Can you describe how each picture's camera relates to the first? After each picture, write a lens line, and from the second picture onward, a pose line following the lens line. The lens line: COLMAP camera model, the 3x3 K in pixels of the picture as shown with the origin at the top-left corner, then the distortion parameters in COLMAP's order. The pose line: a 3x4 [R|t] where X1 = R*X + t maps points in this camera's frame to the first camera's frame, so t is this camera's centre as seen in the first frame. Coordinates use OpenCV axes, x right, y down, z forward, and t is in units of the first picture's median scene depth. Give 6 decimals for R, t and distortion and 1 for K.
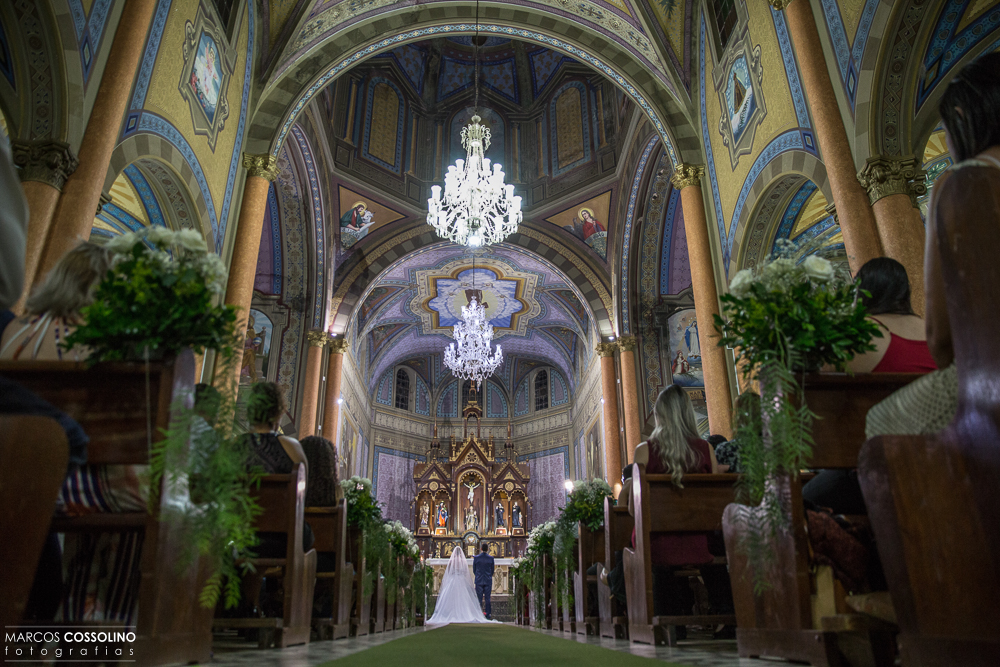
lens RADIAL K [[688.5, 0, 500.0], [0, 688.5, 333.5], [0, 0, 1]] dist [-0.078058, 0.000608]
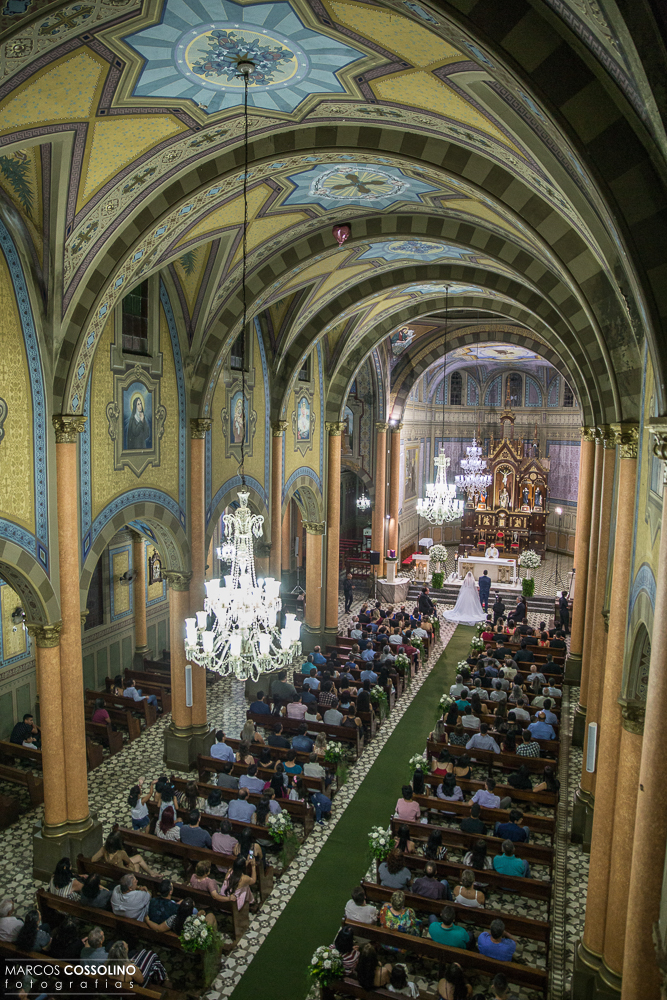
lens RADIAL K [[688.5, 0, 333.5], [0, 688.5, 500.0], [0, 0, 1]] dist [-0.078058, 0.000608]
pose [[0.931237, 0.057800, -0.359801, 0.137296], [0.119000, 0.884982, 0.450162, -0.395822], [0.344437, -0.462024, 0.817250, -0.256969]]
